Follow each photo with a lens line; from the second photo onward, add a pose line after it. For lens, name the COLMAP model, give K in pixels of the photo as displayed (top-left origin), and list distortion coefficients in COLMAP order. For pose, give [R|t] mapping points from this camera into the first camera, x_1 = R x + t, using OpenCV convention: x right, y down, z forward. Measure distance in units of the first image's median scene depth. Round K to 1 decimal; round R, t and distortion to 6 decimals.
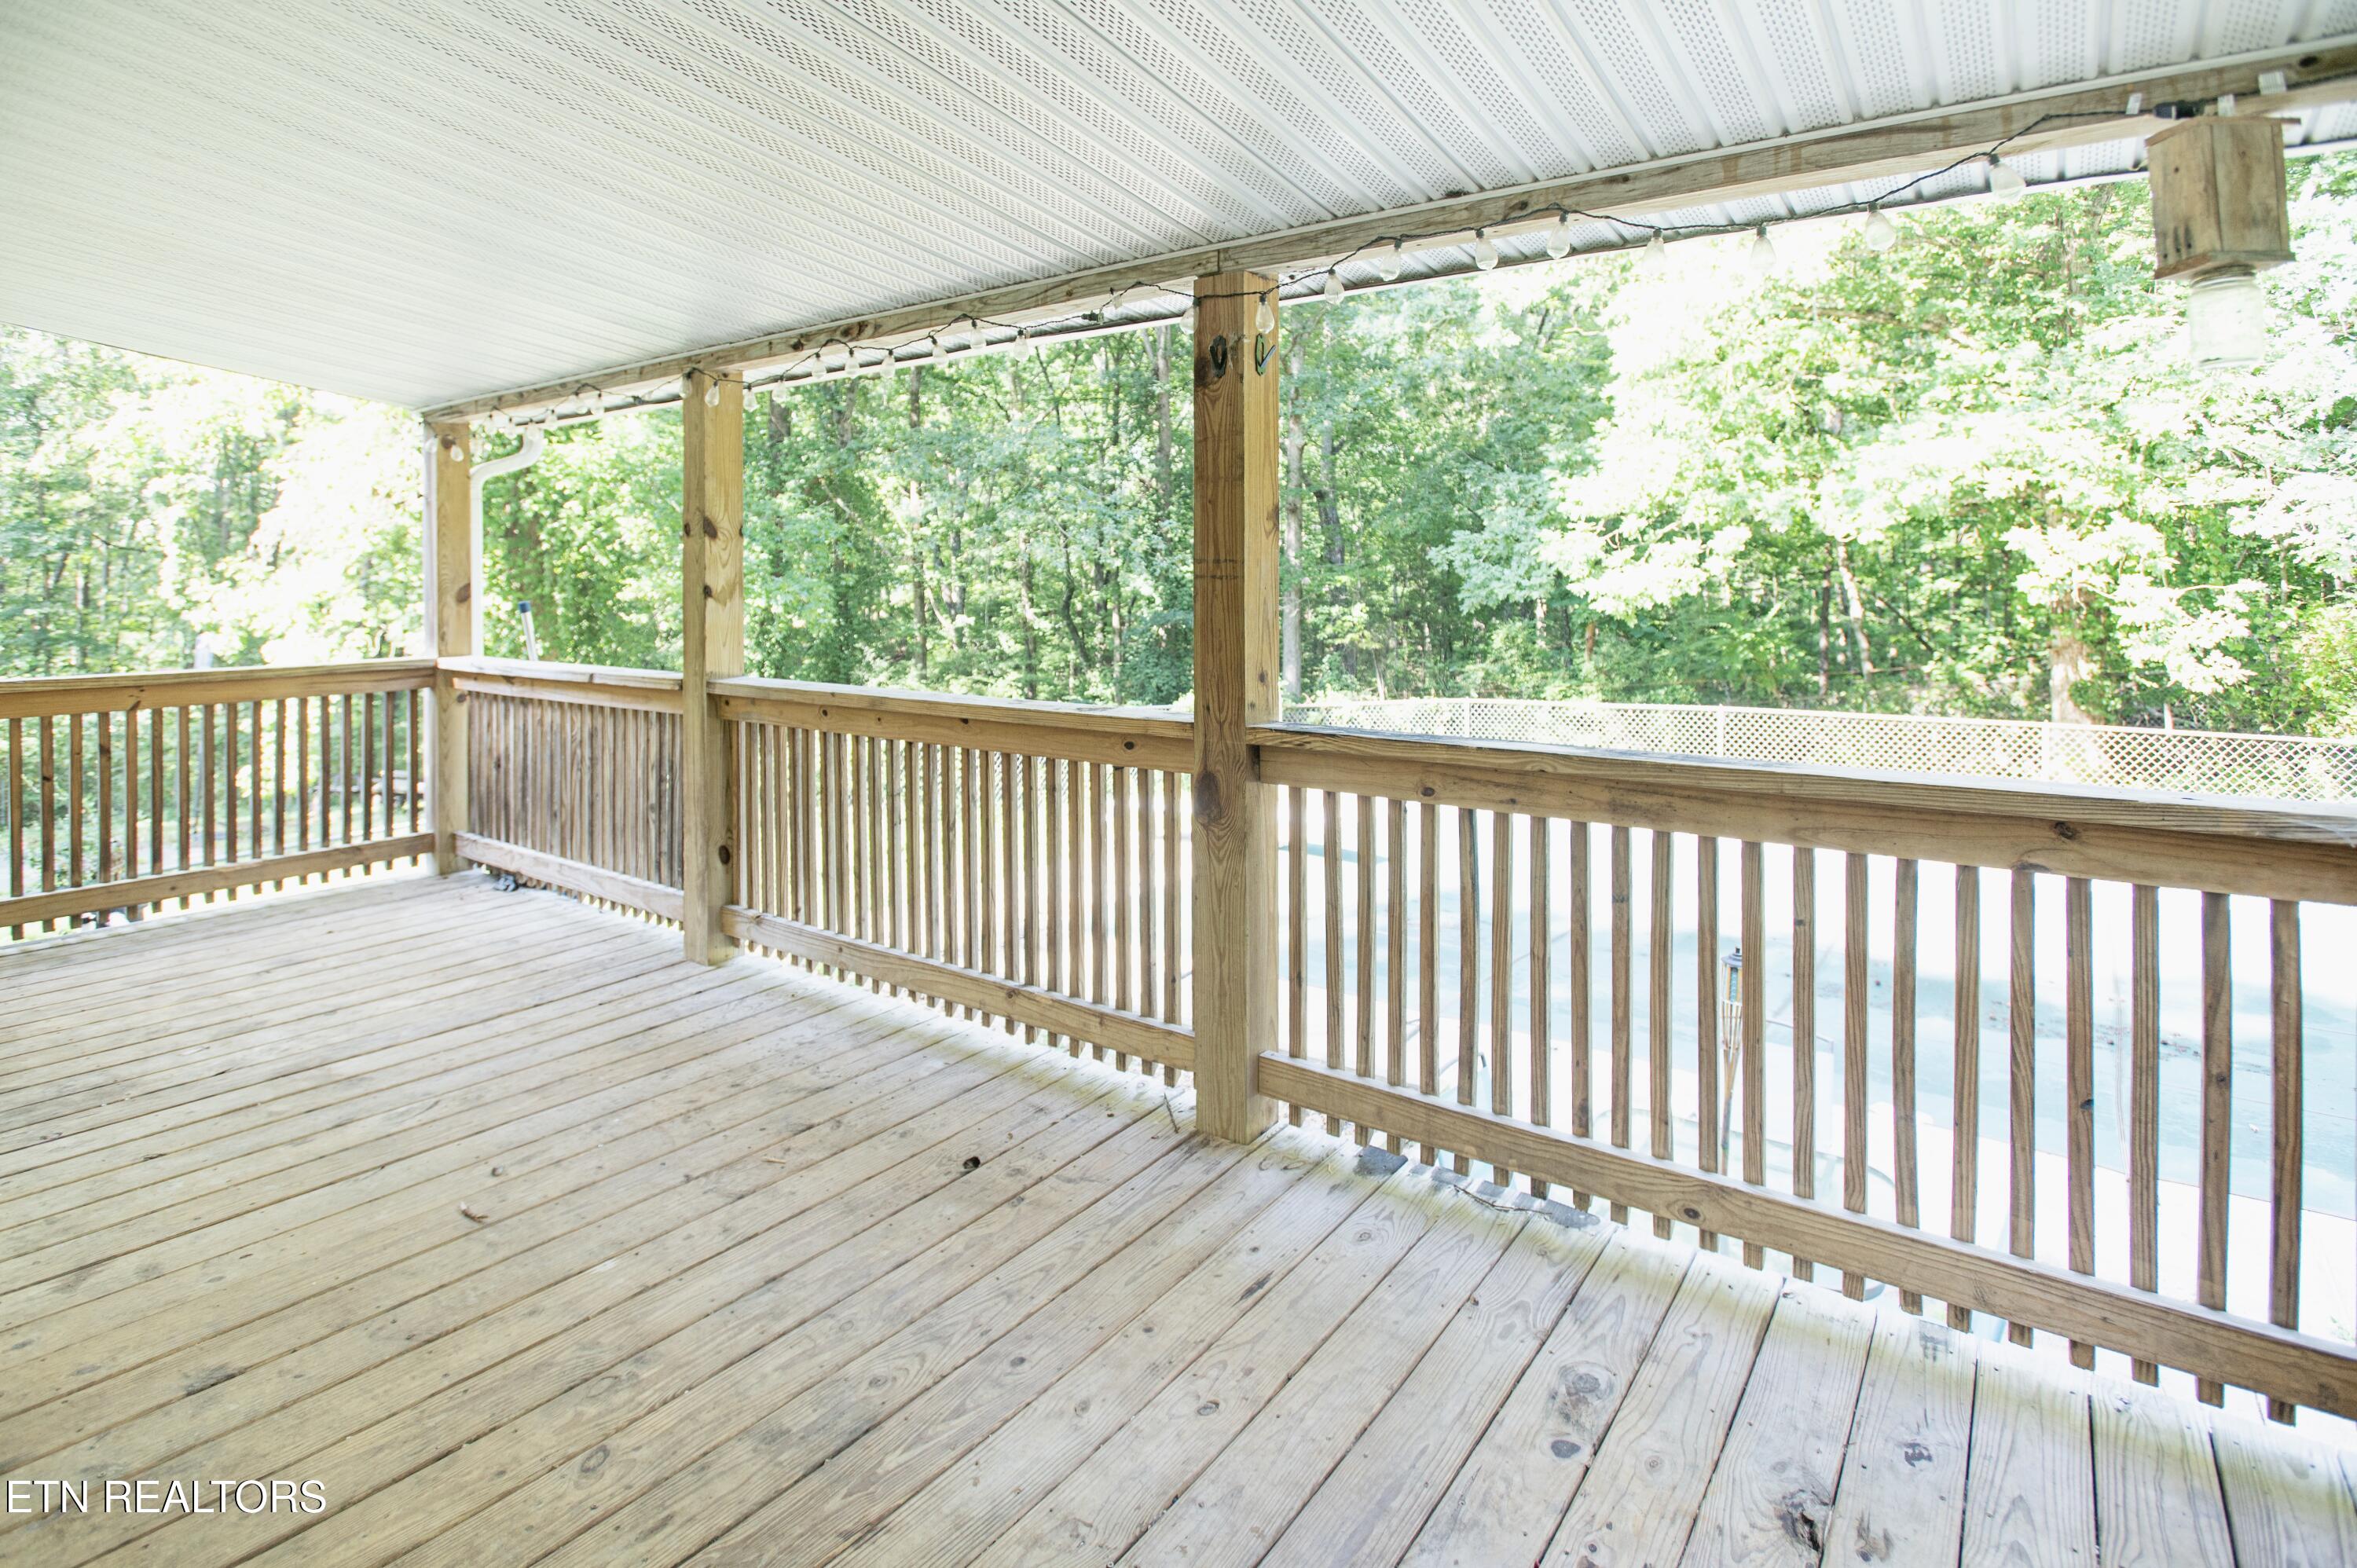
lens RADIAL K [[1176.0, 0, 1178.0], [0, 1176.0, 586.3], [0, 0, 1]] dist [-0.009816, -0.000142]
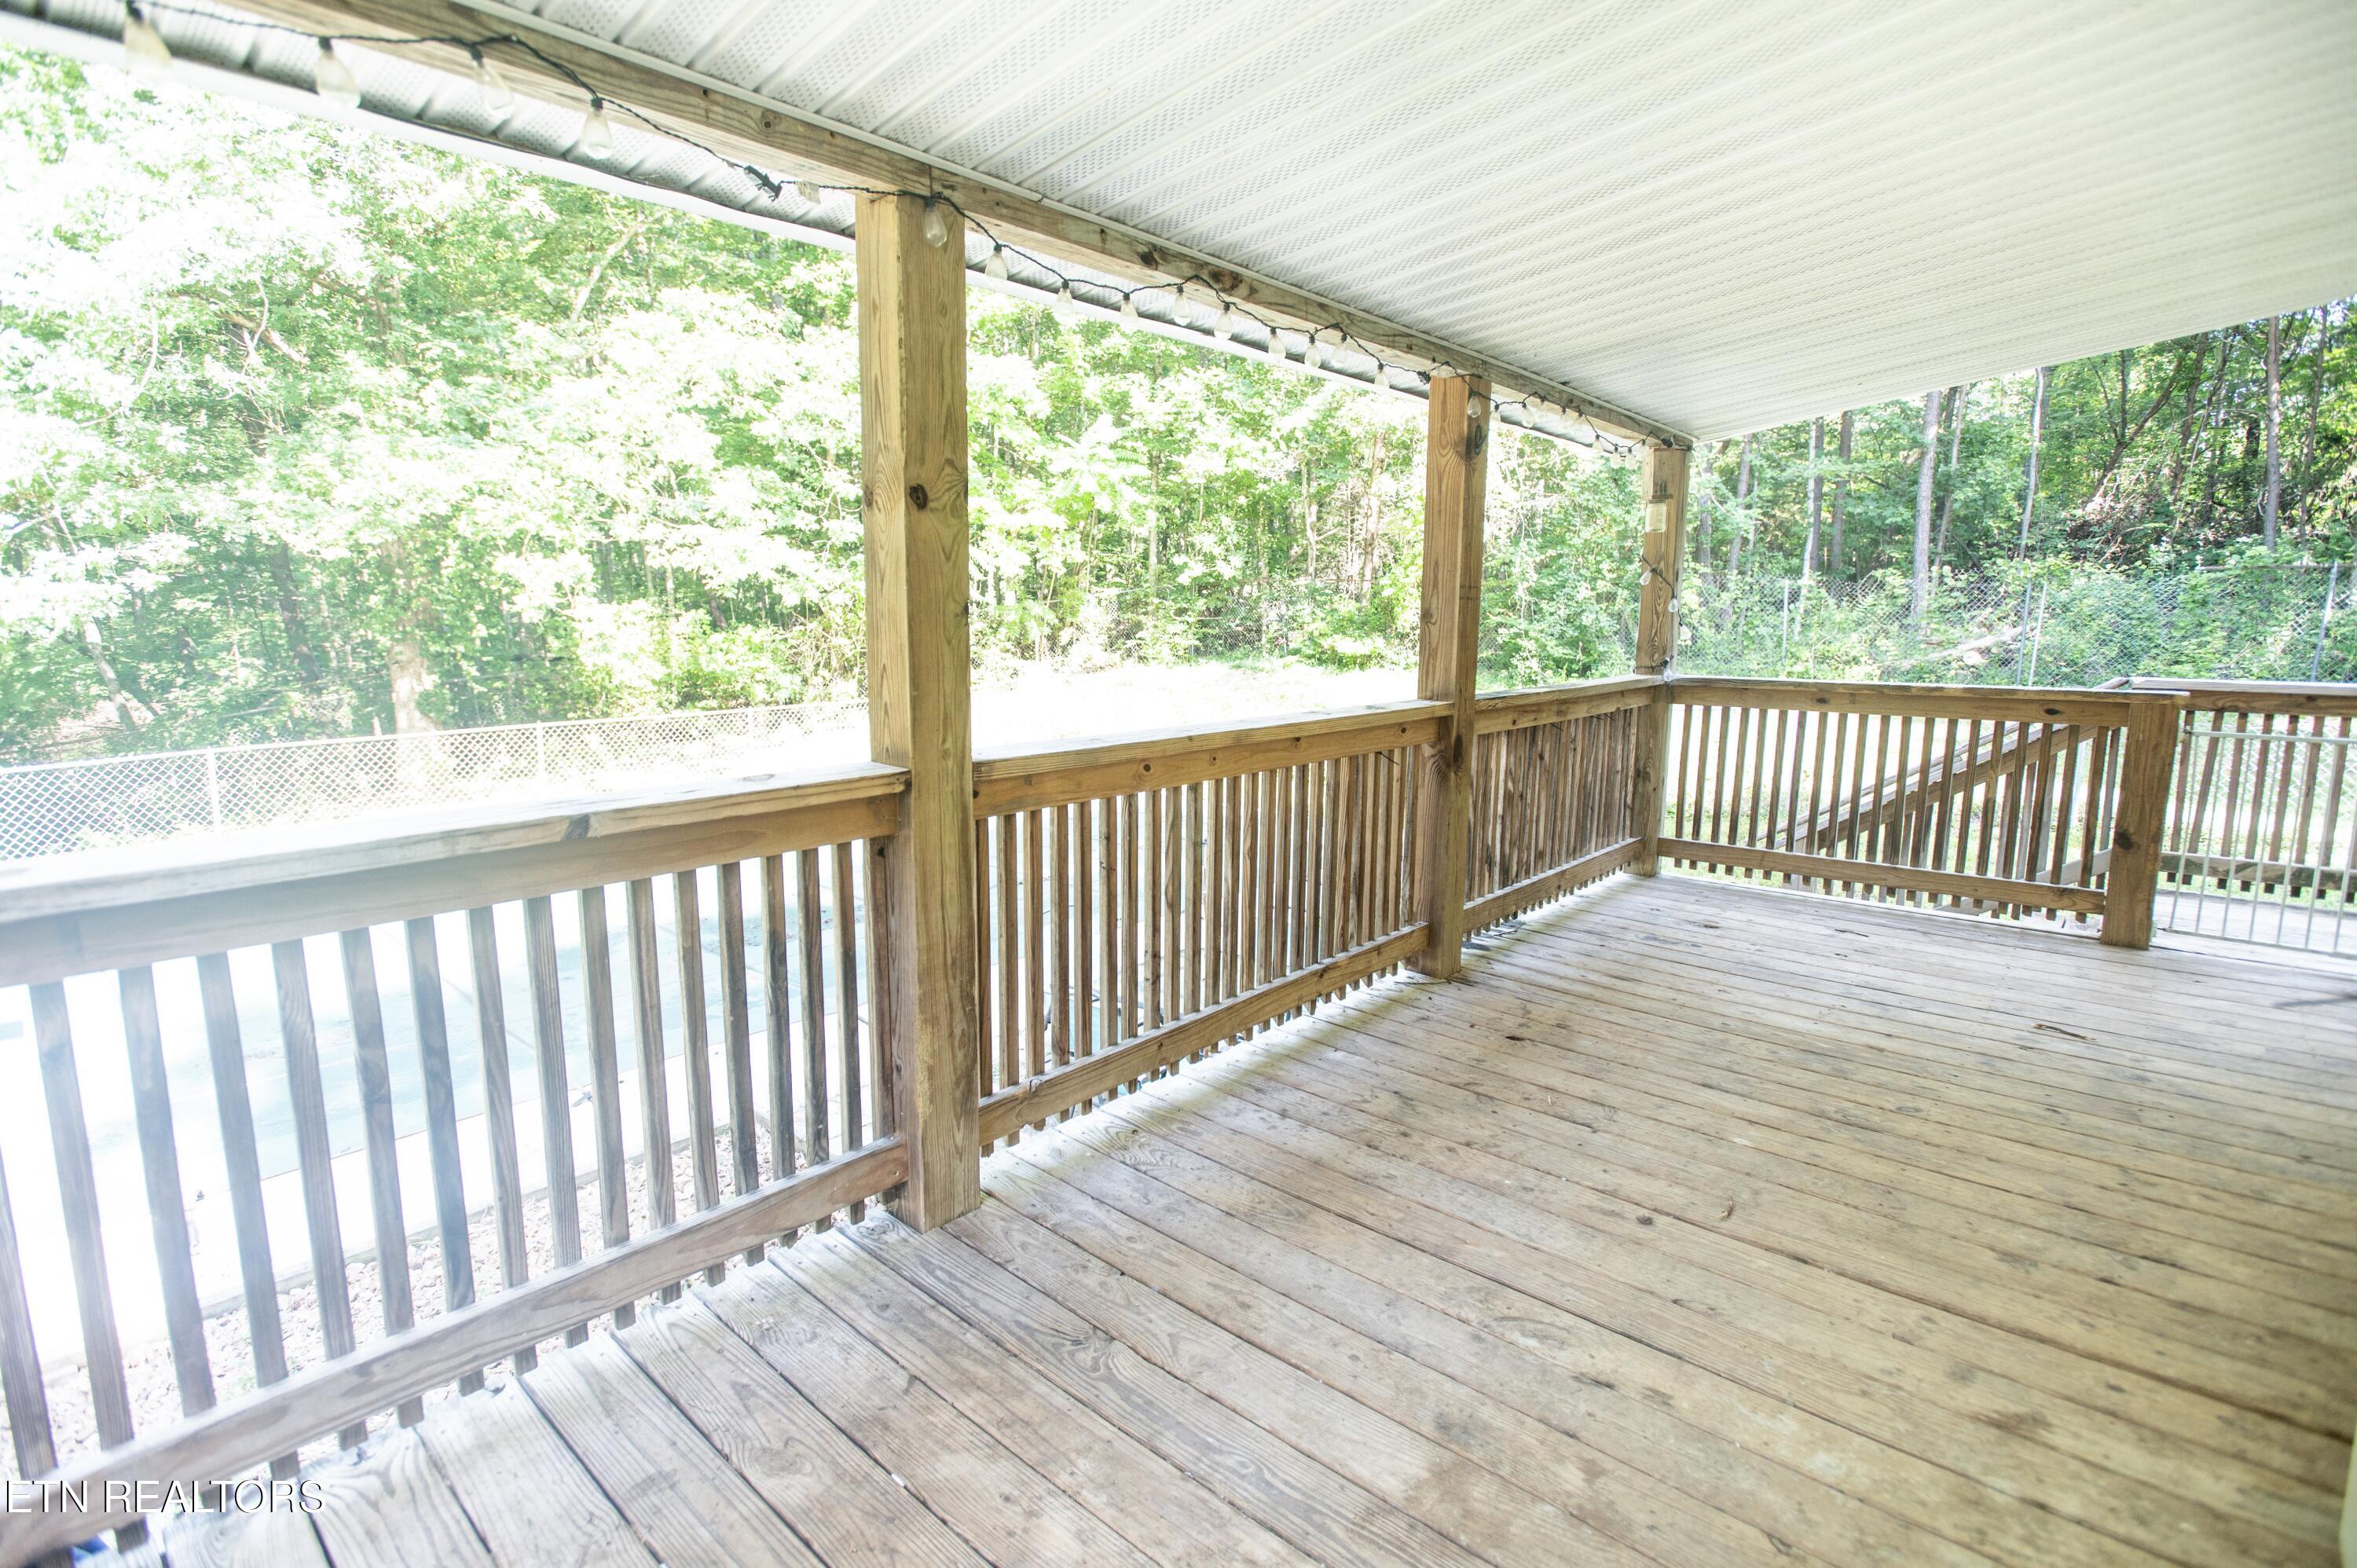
lens RADIAL K [[1128.3, 0, 1179.3], [0, 1128.3, 748.5], [0, 0, 1]] dist [-0.010445, -0.001511]
pose [[0.102199, -0.125010, 0.986878, -1.539346], [0.000039, 0.992073, 0.125664, 0.006327], [-0.994764, -0.012804, 0.101394, 1.348896]]
